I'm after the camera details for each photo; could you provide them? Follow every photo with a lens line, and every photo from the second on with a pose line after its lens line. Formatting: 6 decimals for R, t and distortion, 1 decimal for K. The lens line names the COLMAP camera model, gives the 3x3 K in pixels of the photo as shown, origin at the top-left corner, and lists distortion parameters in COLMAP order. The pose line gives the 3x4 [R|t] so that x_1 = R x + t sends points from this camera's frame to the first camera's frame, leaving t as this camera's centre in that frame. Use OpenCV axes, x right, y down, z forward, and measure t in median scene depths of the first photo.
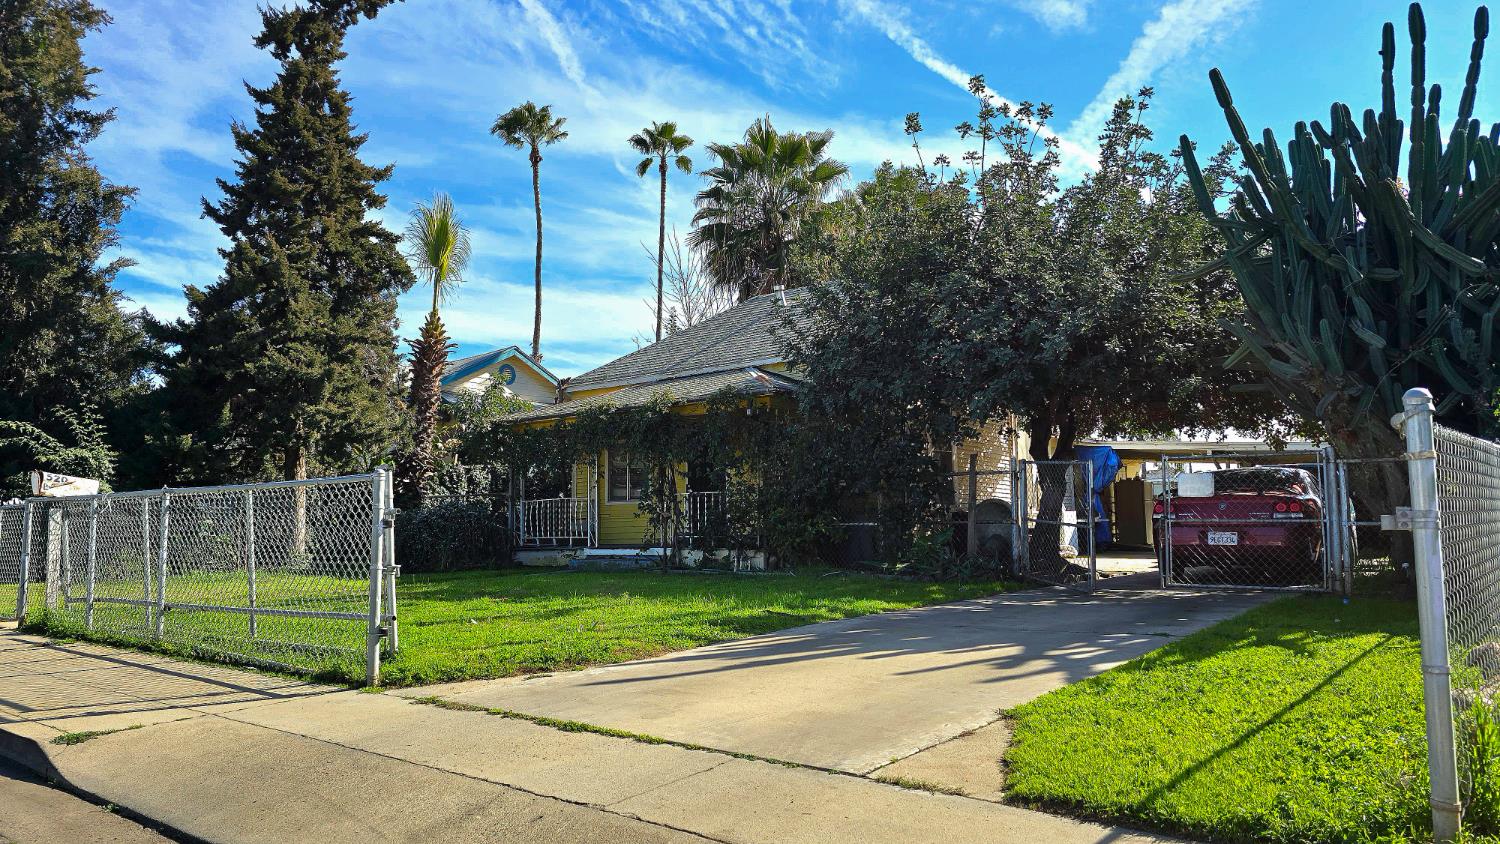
lens RADIAL K [[1019.1, 0, 758.3], [0, 1019.1, 425.1], [0, 0, 1]] dist [0.049985, -0.043070]
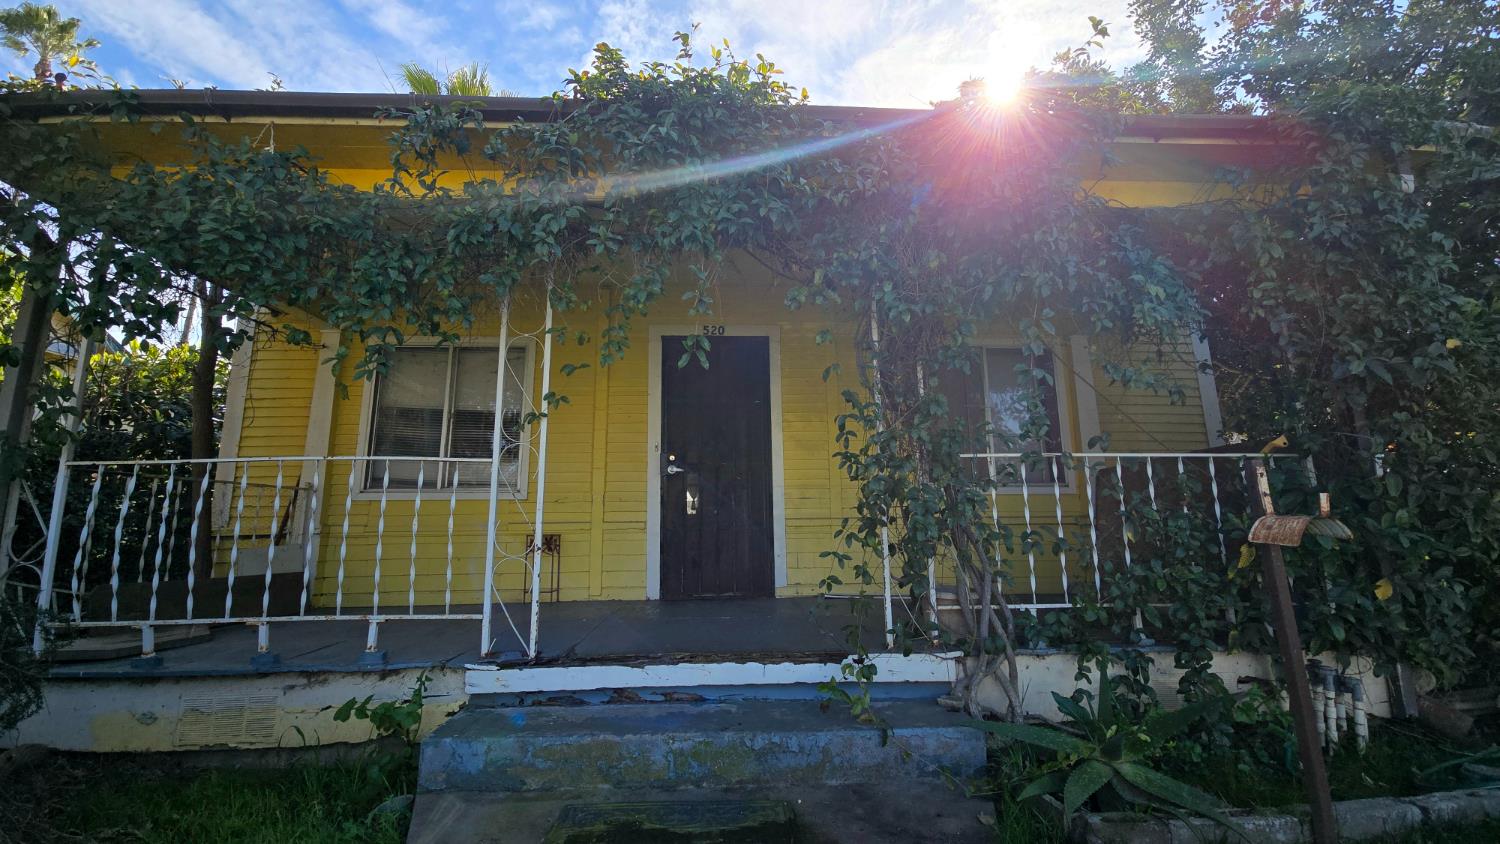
lens RADIAL K [[616.7, 0, 750.7], [0, 616.7, 420.4], [0, 0, 1]] dist [-0.000661, 0.000498]
pose [[0.748860, 0.122767, 0.651258, -0.283479], [-0.065736, 0.991606, -0.111338, 0.096230], [-0.659460, 0.040565, 0.750644, 1.080368]]
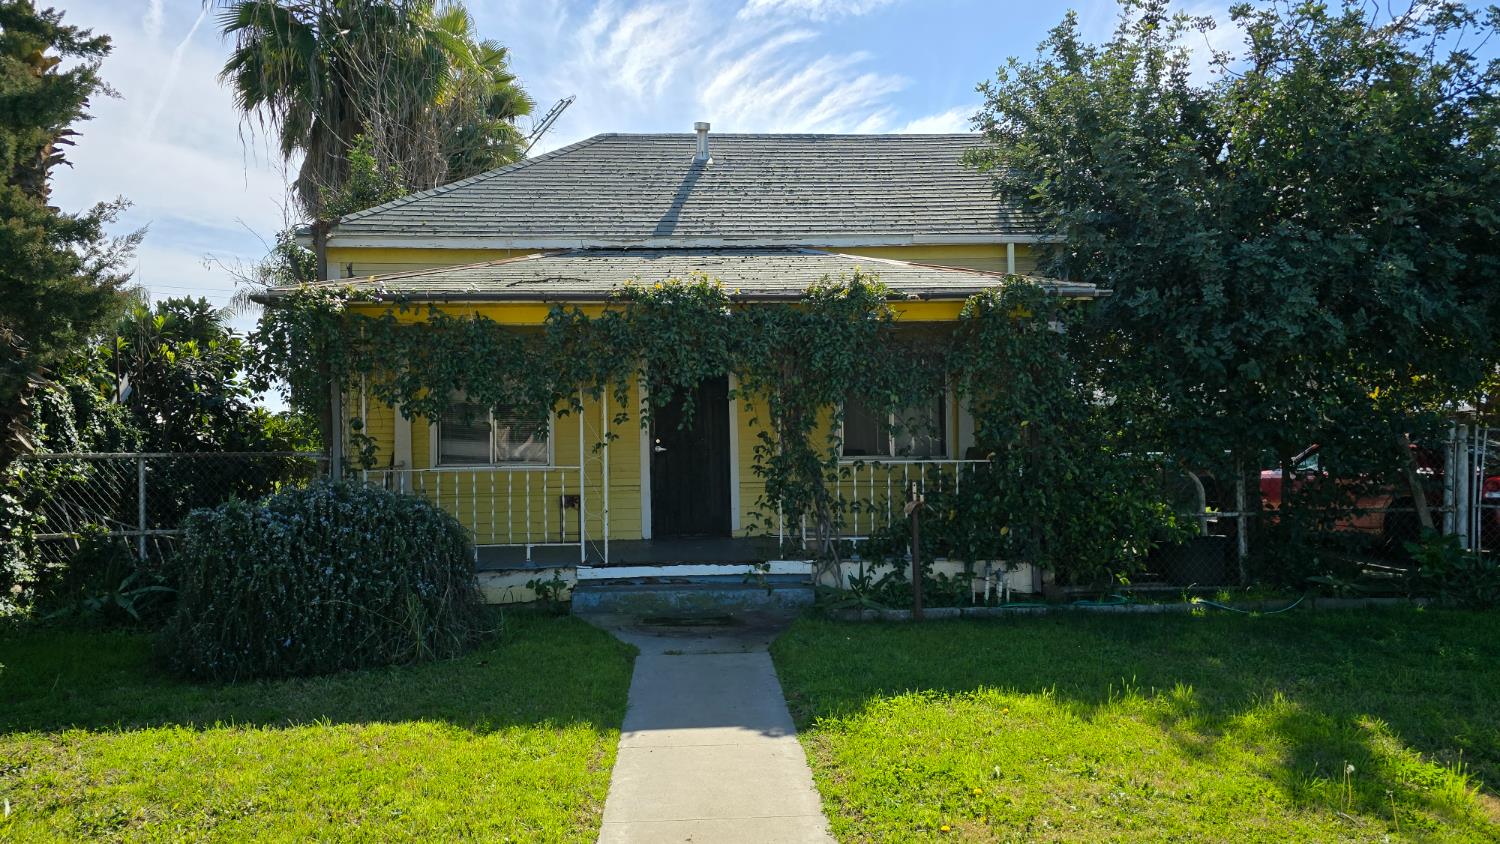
lens RADIAL K [[1019.1, 0, 730.3], [0, 1019.1, 437.3], [0, 0, 1]] dist [0.049985, -0.043070]
pose [[0.743982, 0.009368, 0.668134, -0.576749], [-0.063880, 0.996319, 0.057163, 0.030191], [-0.665139, -0.085209, 0.741842, 0.743489]]
